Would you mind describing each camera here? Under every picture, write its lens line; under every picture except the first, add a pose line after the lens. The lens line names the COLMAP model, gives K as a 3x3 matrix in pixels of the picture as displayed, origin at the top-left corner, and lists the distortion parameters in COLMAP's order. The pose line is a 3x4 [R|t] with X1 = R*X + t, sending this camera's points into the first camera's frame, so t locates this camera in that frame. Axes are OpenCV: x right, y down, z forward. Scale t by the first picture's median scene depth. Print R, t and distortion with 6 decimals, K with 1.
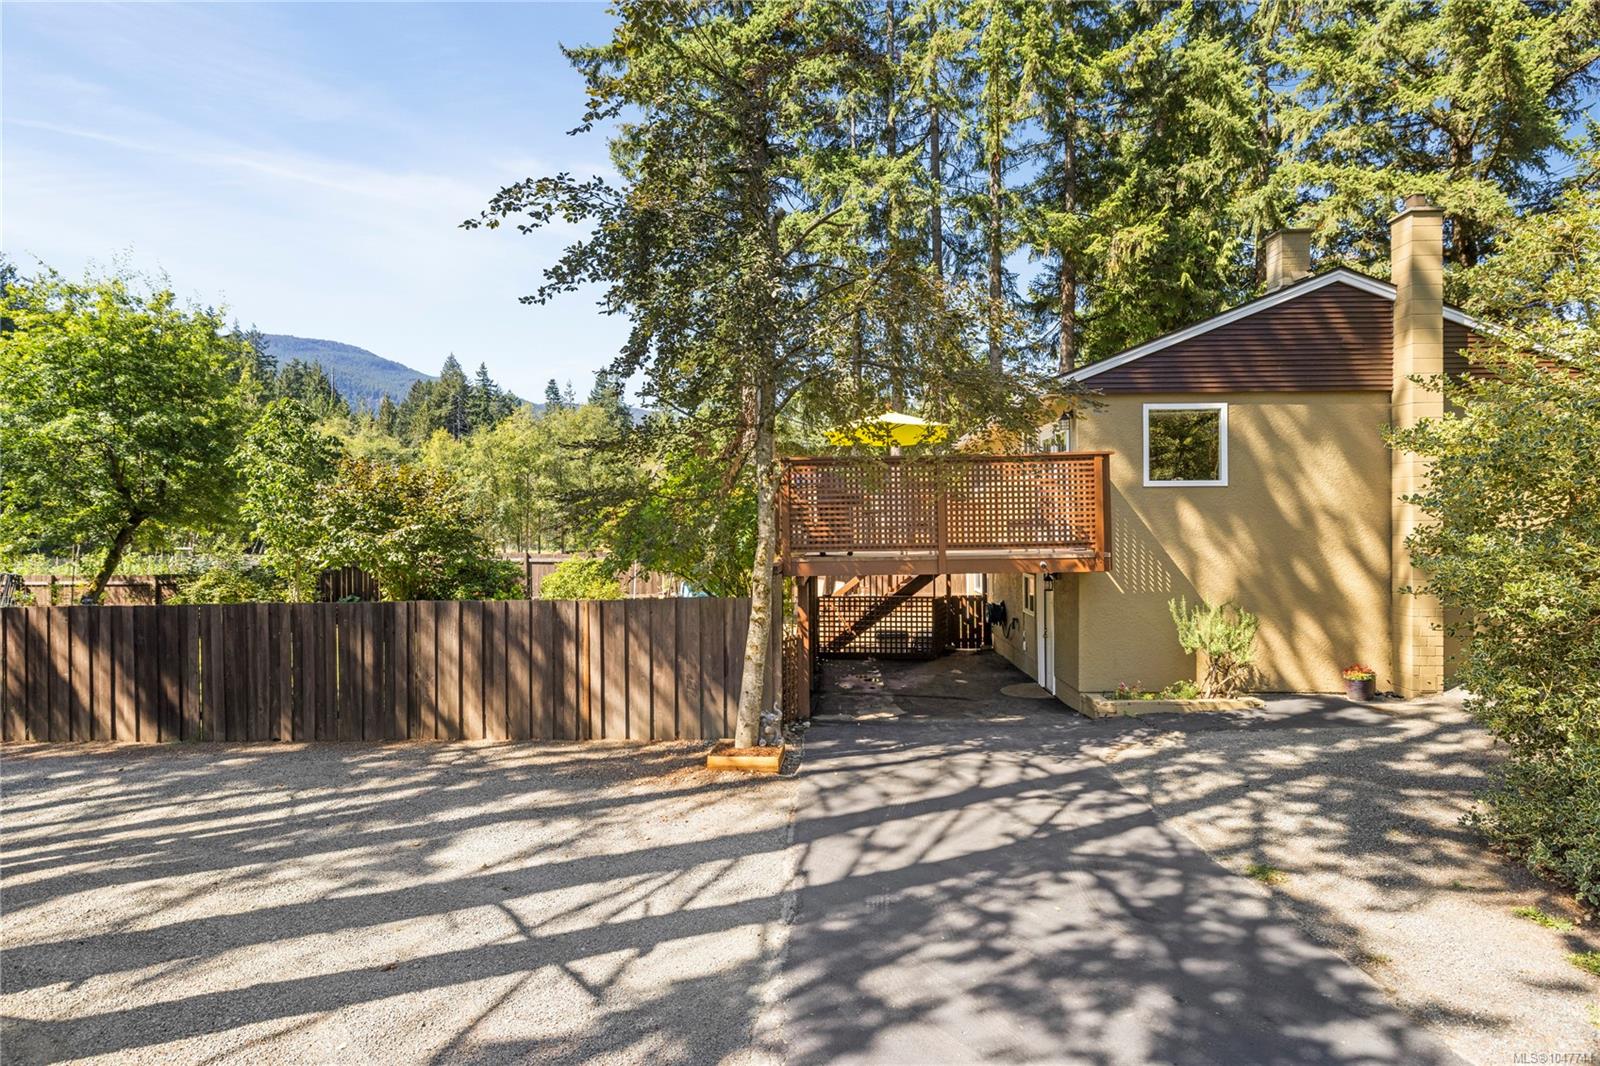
lens RADIAL K [[878.0, 0, 798.4], [0, 878.0, 527.5], [0, 0, 1]] dist [0.005686, 0.000806]
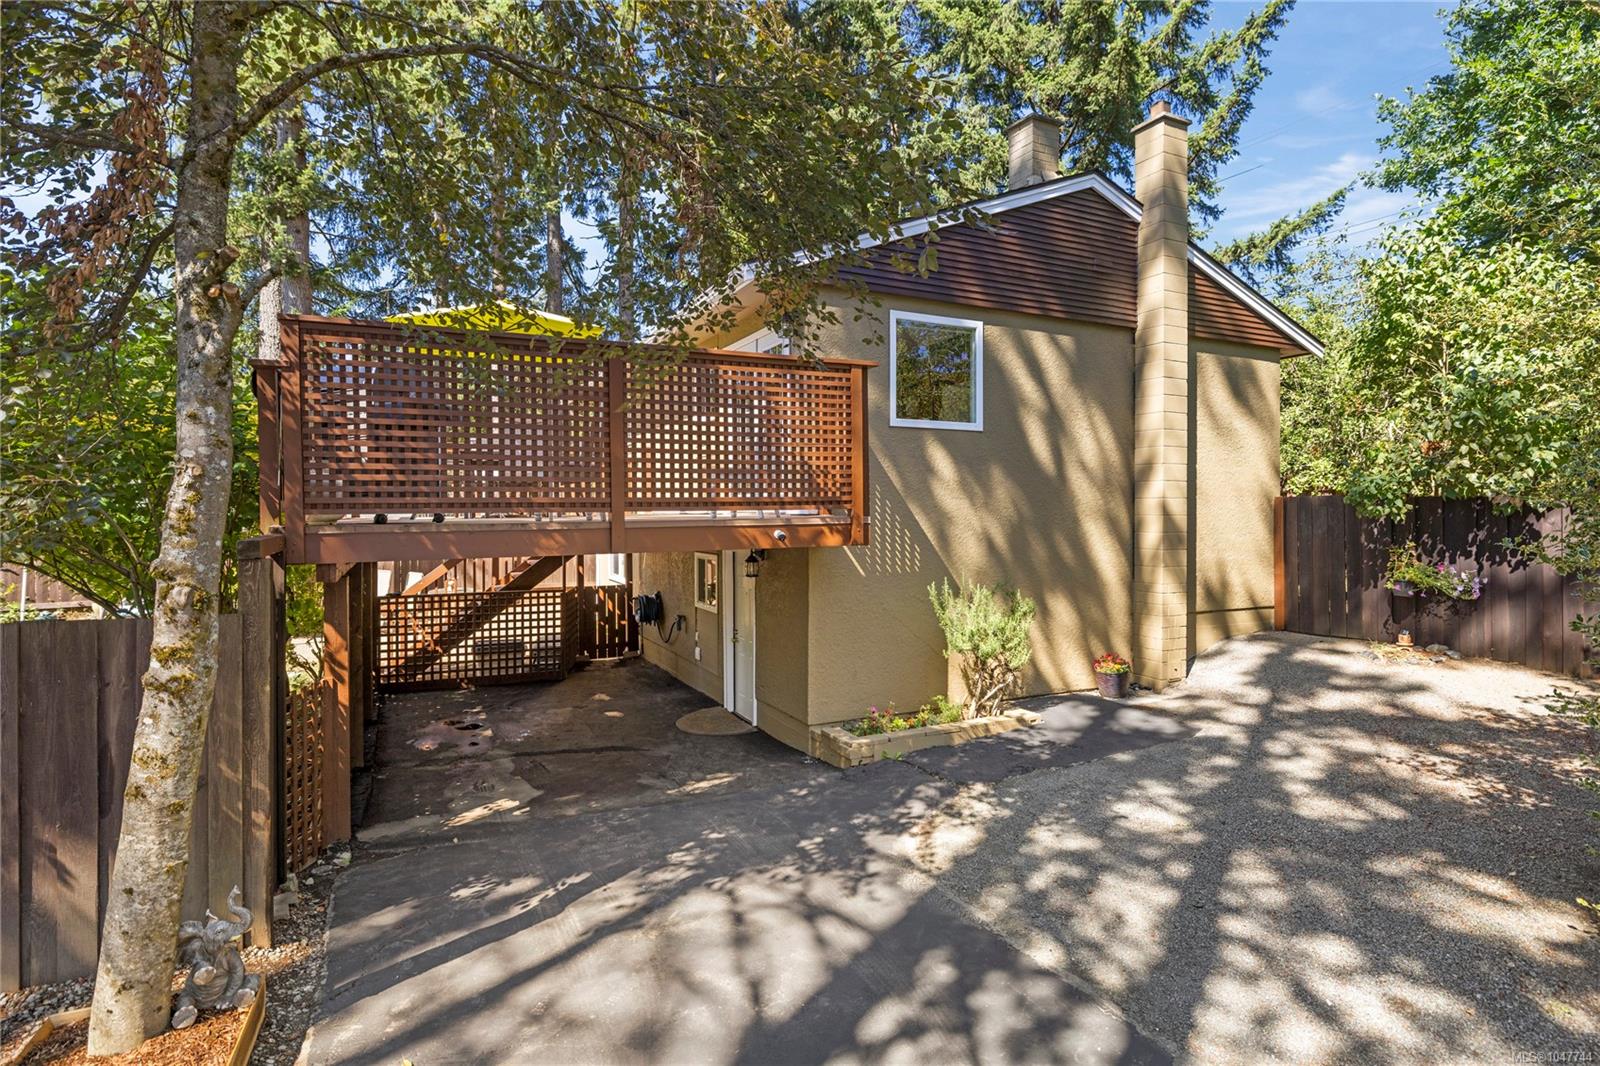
lens RADIAL K [[815.3, 0, 805.7], [0, 815.3, 513.3], [0, 0, 1]] dist [-0.008899, 0.004023]
pose [[0.879919, 0.004862, 0.475099, 0.022792], [-0.002577, 0.999982, -0.005462, 0.032162], [-0.475116, 0.003582, 0.879916, 0.516762]]
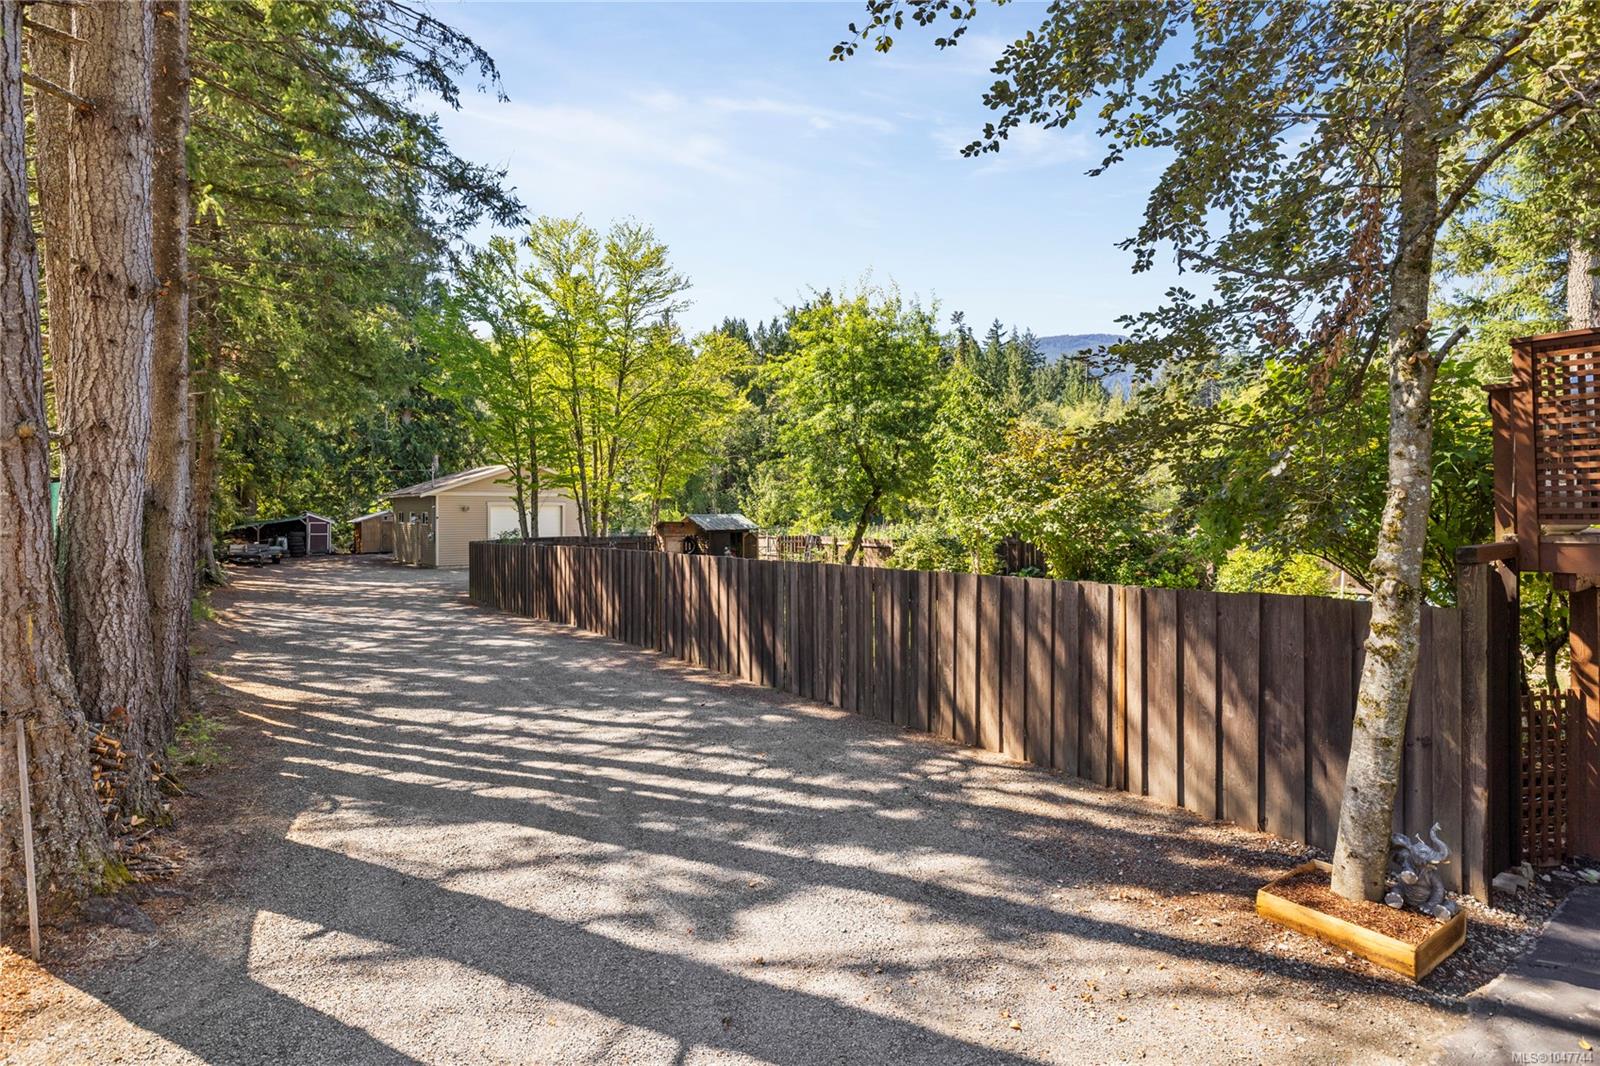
lens RADIAL K [[815.3, 0, 798.4], [0, 815.3, 504.9], [0, 0, 1]] dist [-0.008899, 0.004023]
pose [[0.628444, 0.001932, -0.777852, 0.093068], [-0.007345, 0.999967, -0.003450, 0.023884], [0.777820, 0.007881, 0.628438, 0.402151]]
